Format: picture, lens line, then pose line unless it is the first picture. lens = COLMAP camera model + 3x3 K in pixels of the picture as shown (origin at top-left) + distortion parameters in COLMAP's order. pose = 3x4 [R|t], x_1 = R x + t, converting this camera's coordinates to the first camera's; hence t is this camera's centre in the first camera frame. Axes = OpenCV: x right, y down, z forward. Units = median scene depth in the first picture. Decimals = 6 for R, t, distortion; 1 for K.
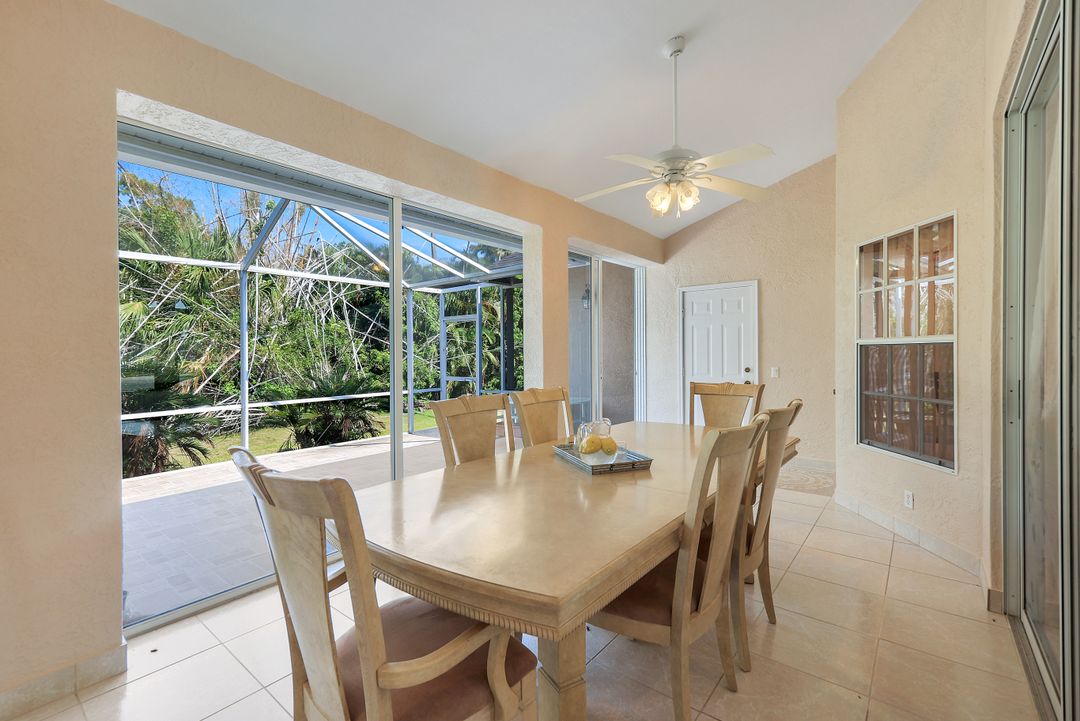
lens RADIAL K [[473.9, 0, 543.2], [0, 473.9, 360.3], [0, 0, 1]] dist [-0.014670, -0.000125]
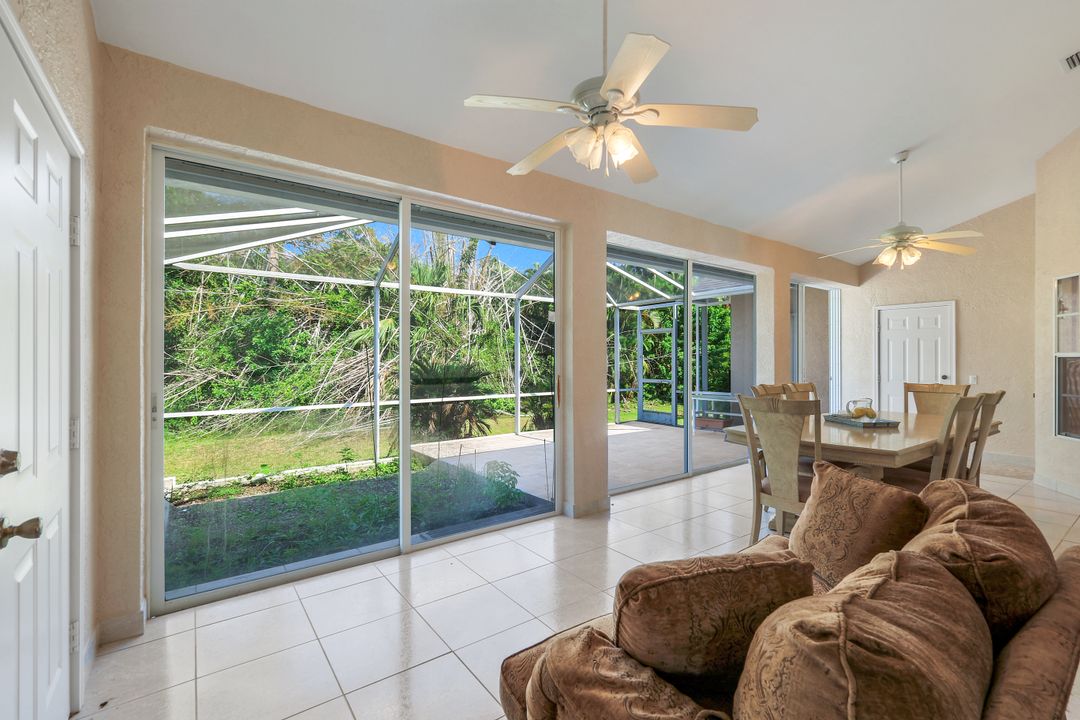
lens RADIAL K [[473.9, 0, 534.4], [0, 473.9, 357.2], [0, 0, 1]] dist [-0.014670, -0.000125]
pose [[0.961744, 0.013265, -0.273630, -0.254732], [-0.019359, 0.999621, -0.019582, 0.014178], [0.273267, 0.024130, 0.961636, -0.441324]]
